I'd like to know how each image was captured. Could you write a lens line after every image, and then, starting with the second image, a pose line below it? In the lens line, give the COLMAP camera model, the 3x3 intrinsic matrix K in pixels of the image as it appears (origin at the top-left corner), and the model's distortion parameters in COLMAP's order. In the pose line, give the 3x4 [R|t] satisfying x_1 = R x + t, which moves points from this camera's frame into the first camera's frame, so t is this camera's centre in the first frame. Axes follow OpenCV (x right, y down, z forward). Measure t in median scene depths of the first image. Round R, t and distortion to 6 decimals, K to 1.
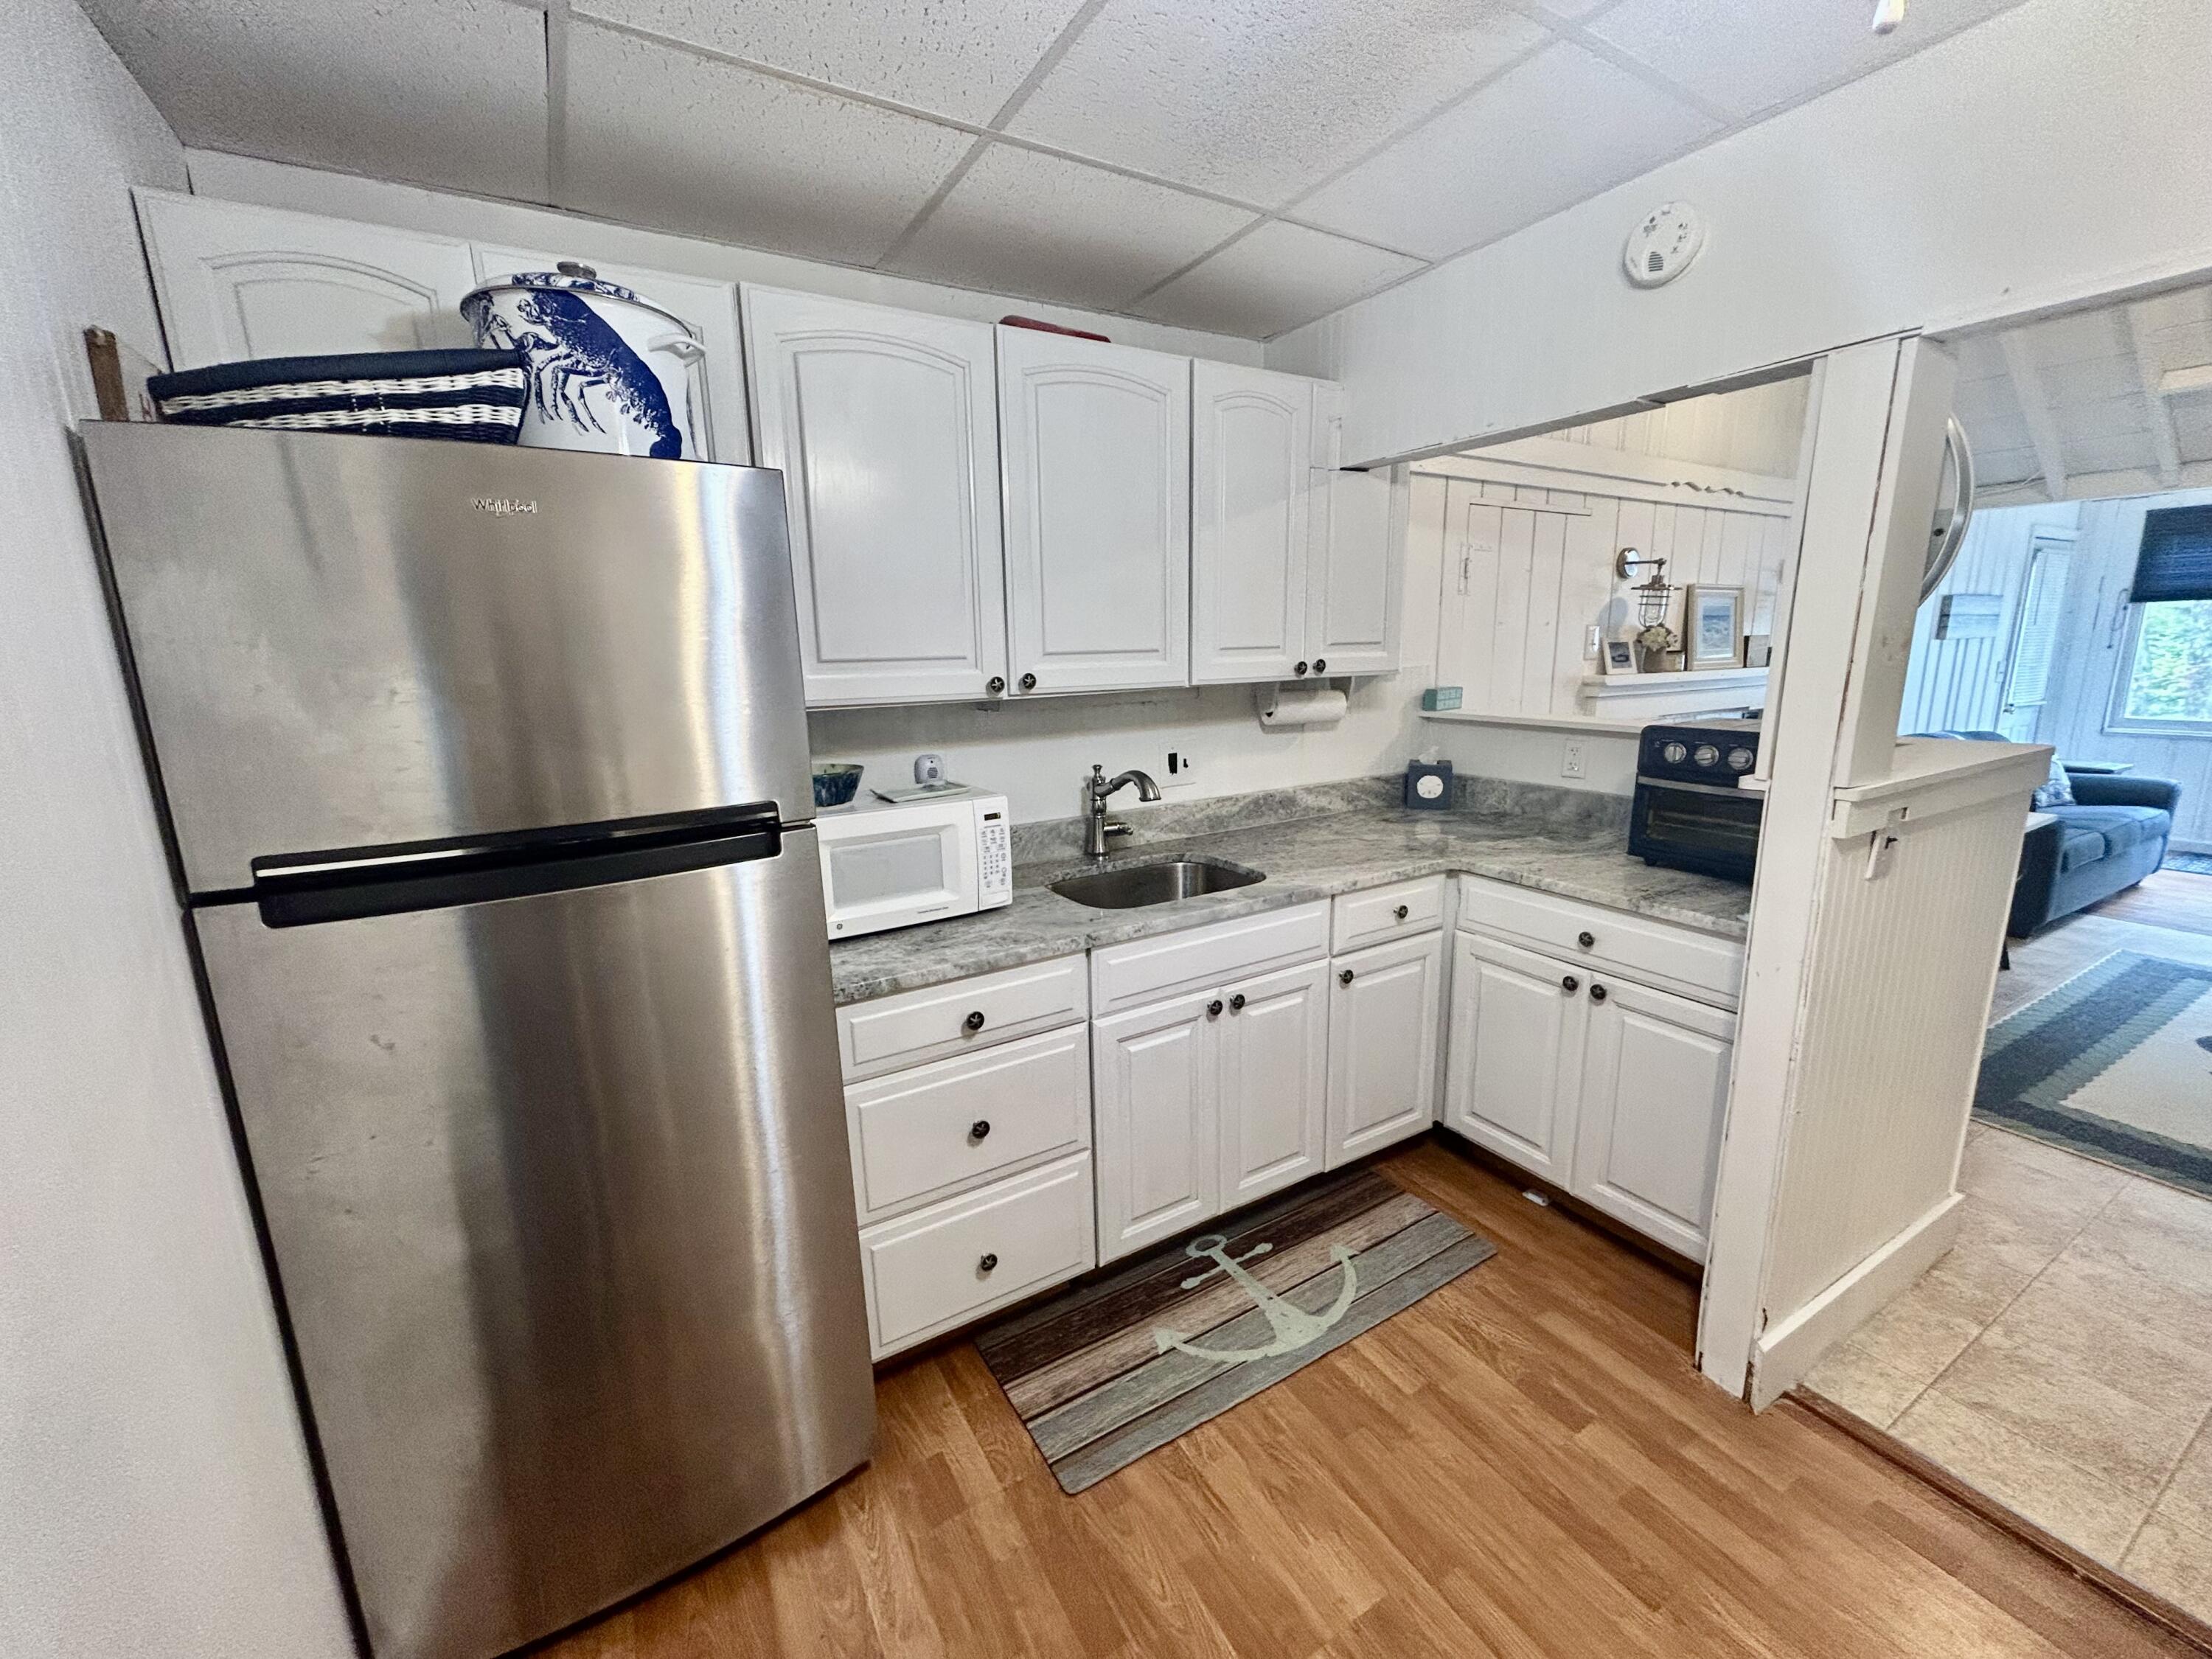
lens RADIAL K [[890.5, 0, 1106.0], [0, 890.5, 829.5], [0, 0, 1]] dist [0.000054, 0.000083]
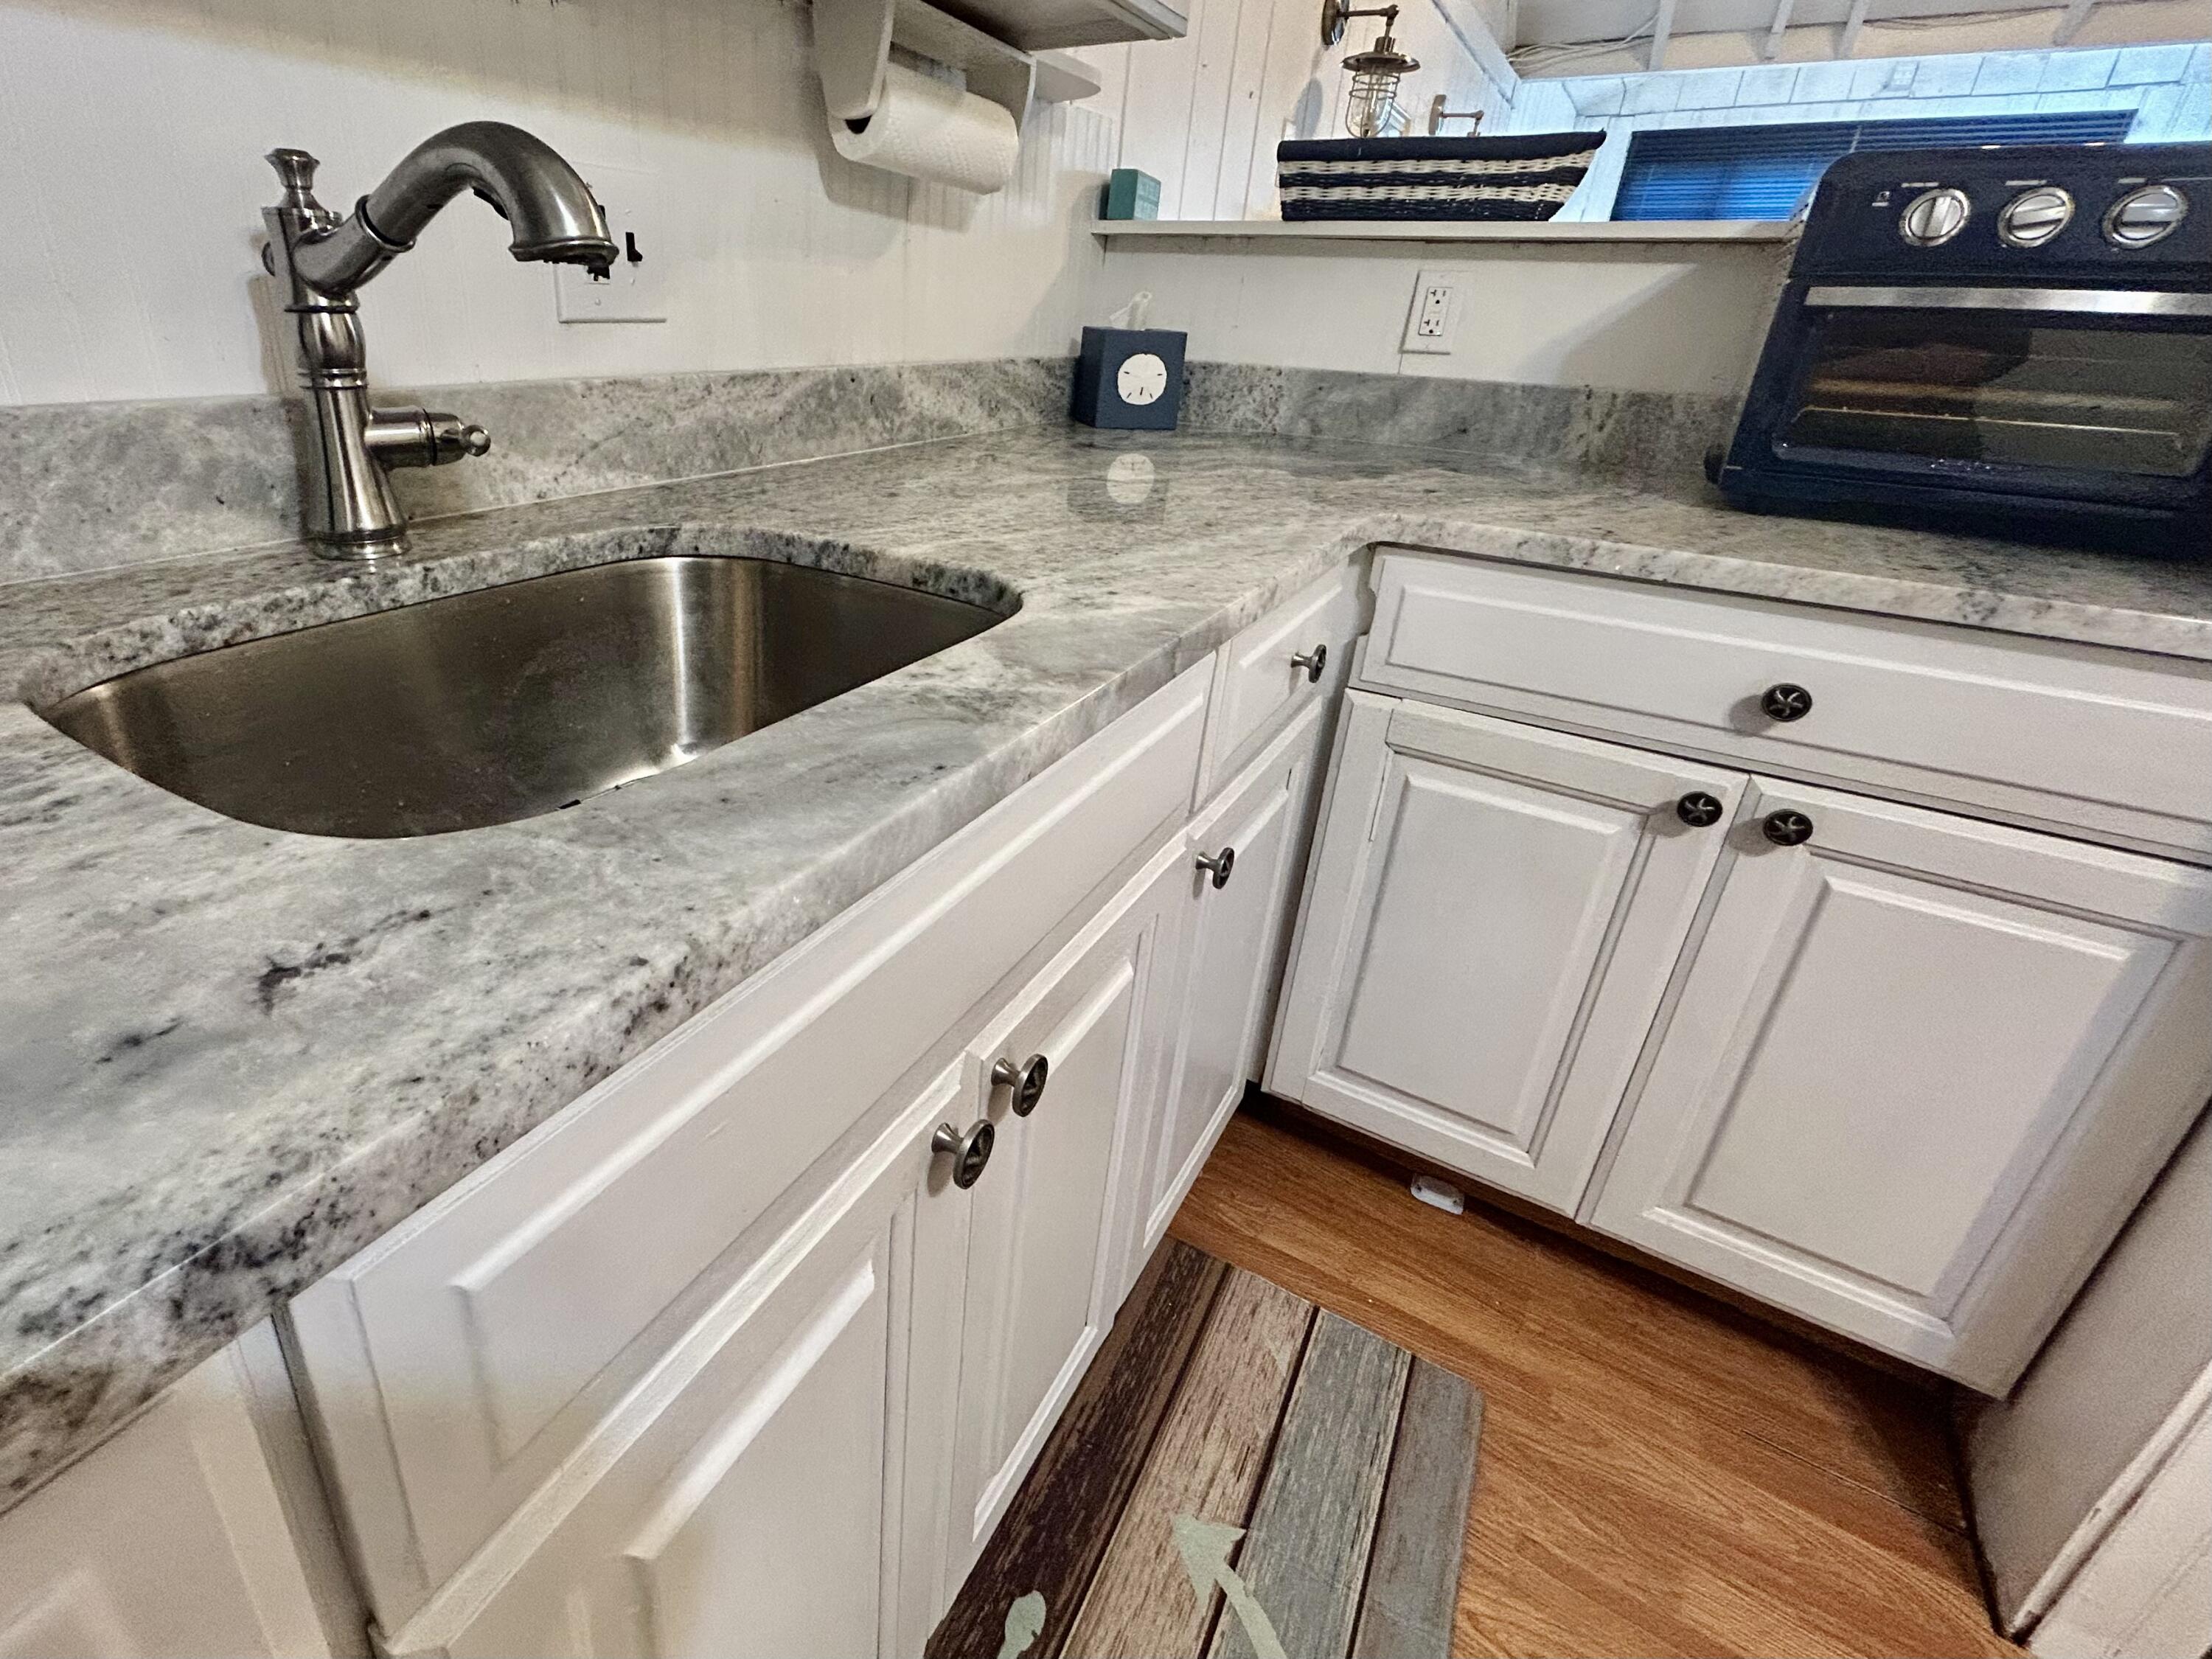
lens RADIAL K [[1023.3, 0, 935.6], [0, 1023.3, 743.0], [0, 0, 1]] dist [0.001127, 0.000156]
pose [[0.897465, -0.119752, 0.424519, 0.008965], [0.030607, 0.977028, 0.210903, 0.028522], [-0.440023, -0.176284, 0.880513, 0.643312]]
